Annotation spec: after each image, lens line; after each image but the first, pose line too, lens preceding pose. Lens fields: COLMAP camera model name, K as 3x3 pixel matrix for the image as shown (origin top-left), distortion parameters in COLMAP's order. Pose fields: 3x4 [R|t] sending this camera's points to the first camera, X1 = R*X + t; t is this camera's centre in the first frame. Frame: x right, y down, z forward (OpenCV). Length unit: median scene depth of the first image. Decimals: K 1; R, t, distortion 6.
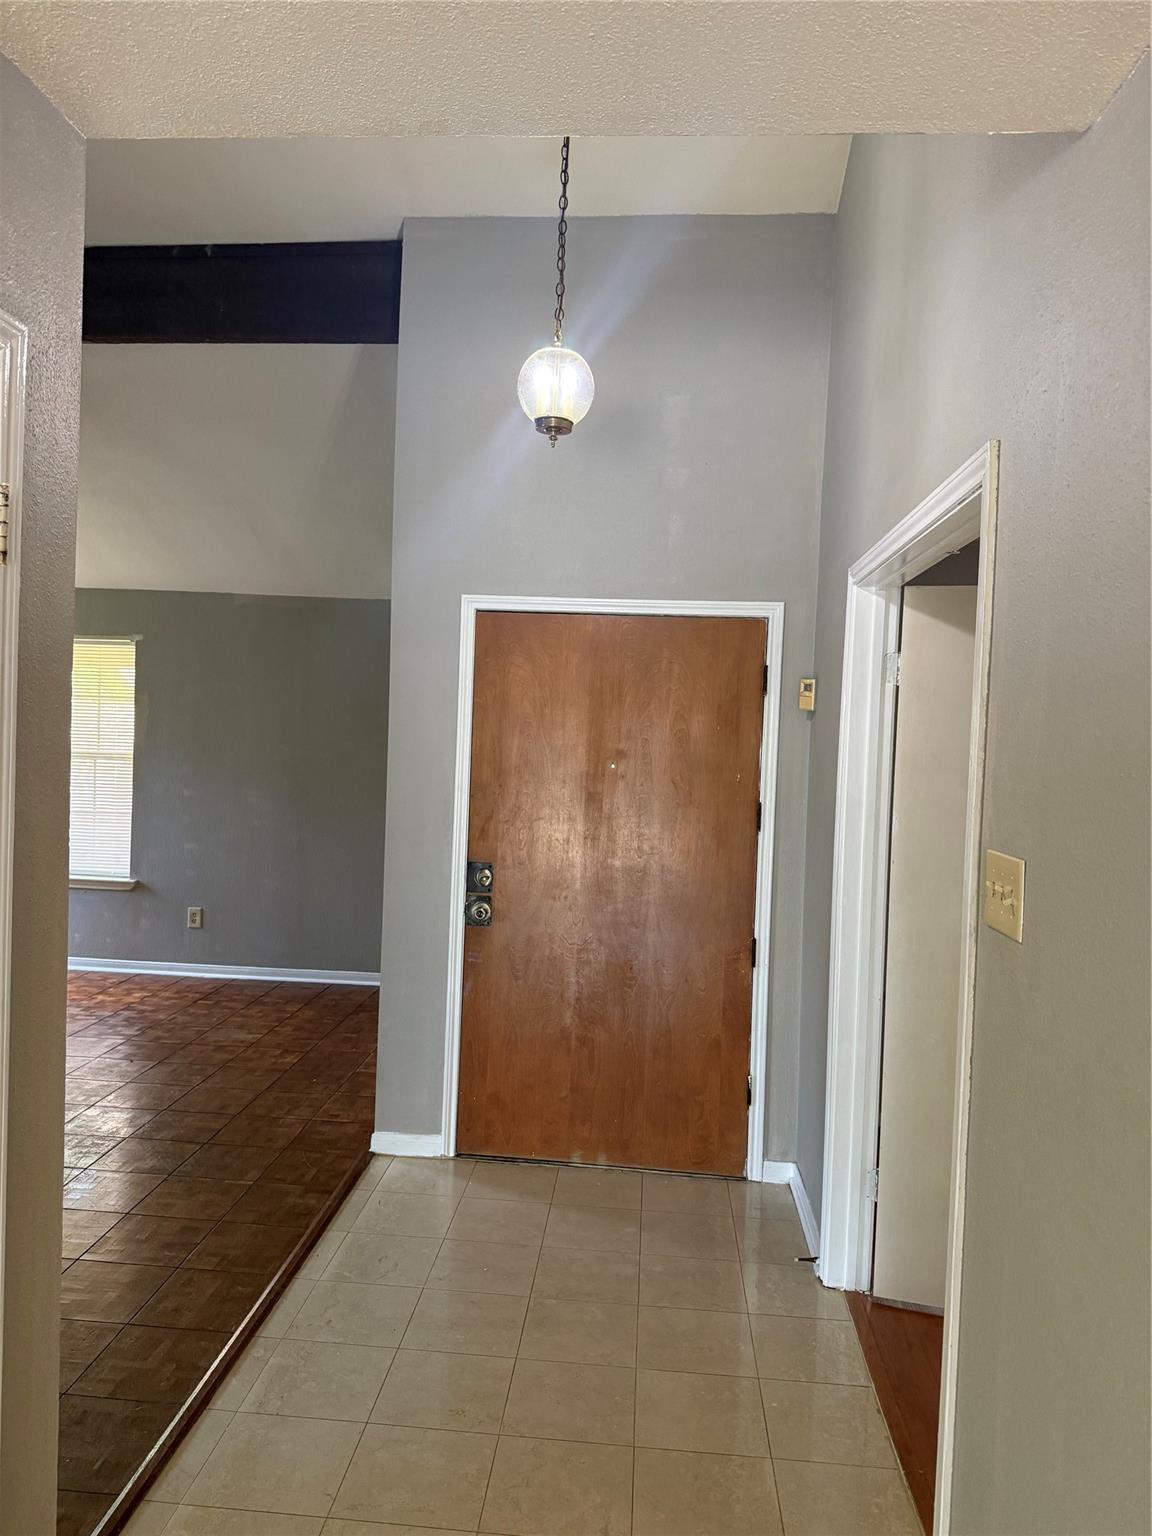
lens RADIAL K [[1078.4, 0, 566.3], [0, 1078.4, 761.6], [0, 0, 1]] dist [0.043976, -0.027643]
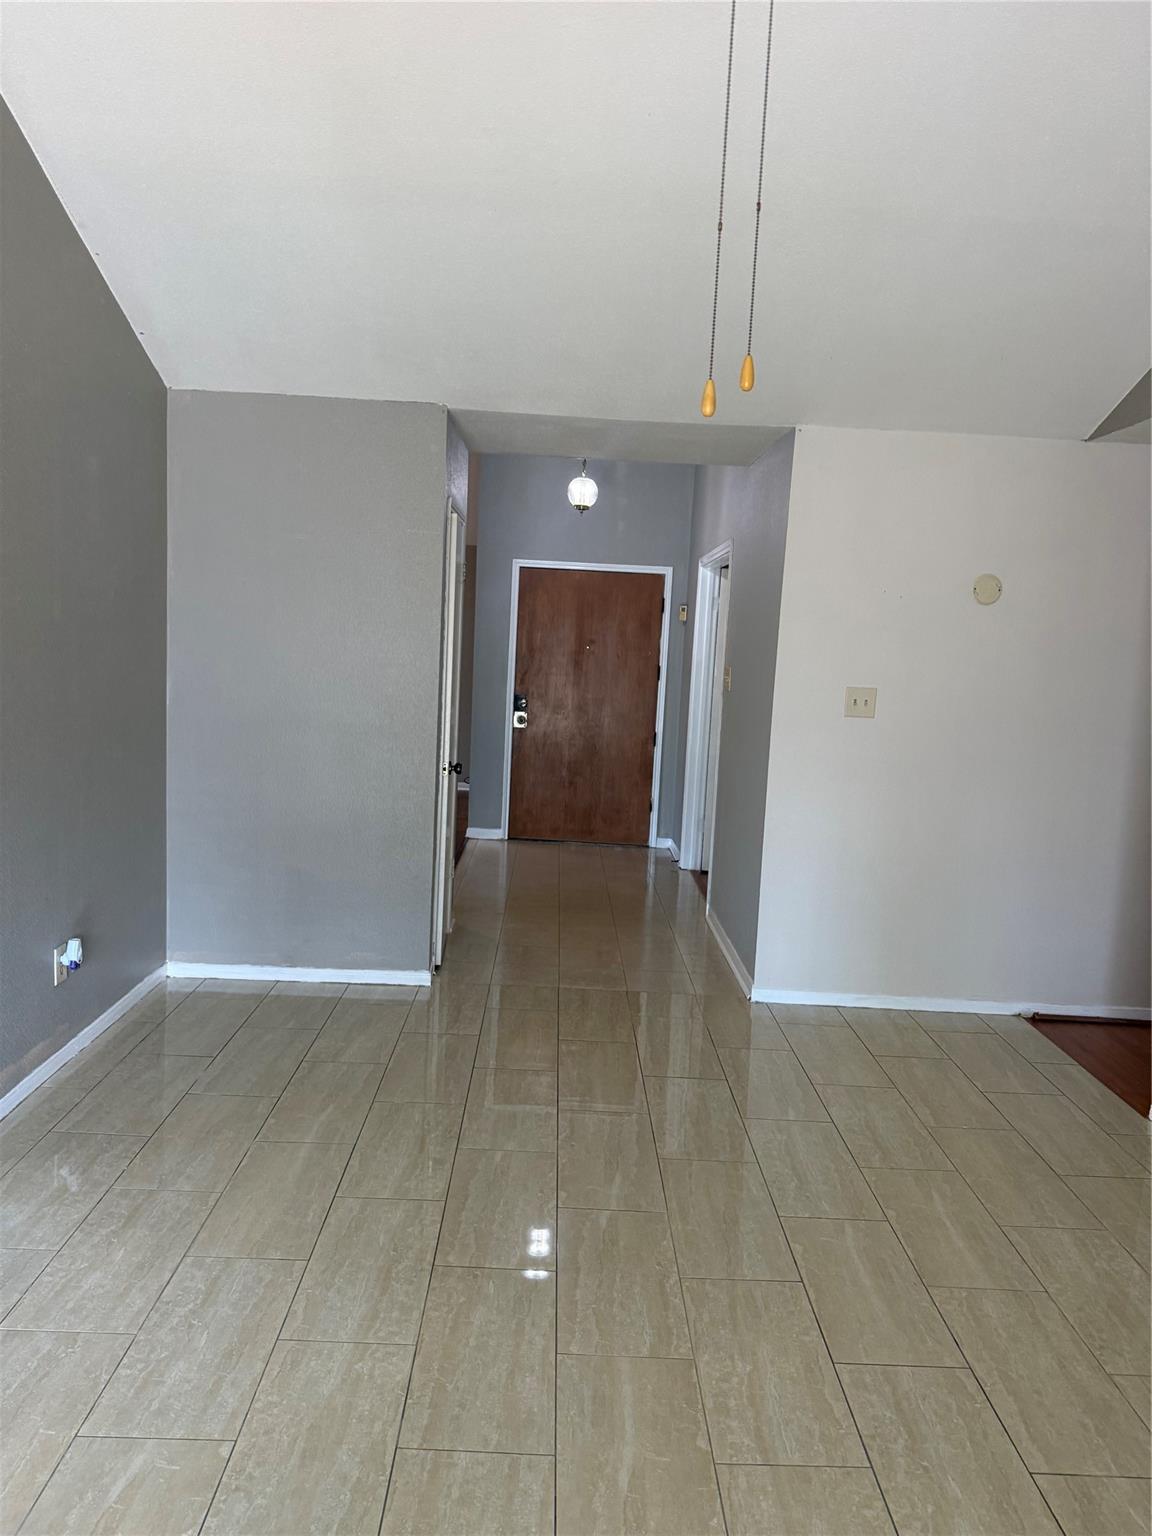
lens RADIAL K [[1078.4, 0, 575.6], [0, 1078.4, 783.1], [0, 0, 1]] dist [0.043976, -0.027643]
pose [[0.995368, 0.000640, 0.096139, -0.173461], [-0.011120, 0.994034, 0.108506, 0.037537], [-0.095496, -0.109073, 0.989436, -1.022620]]
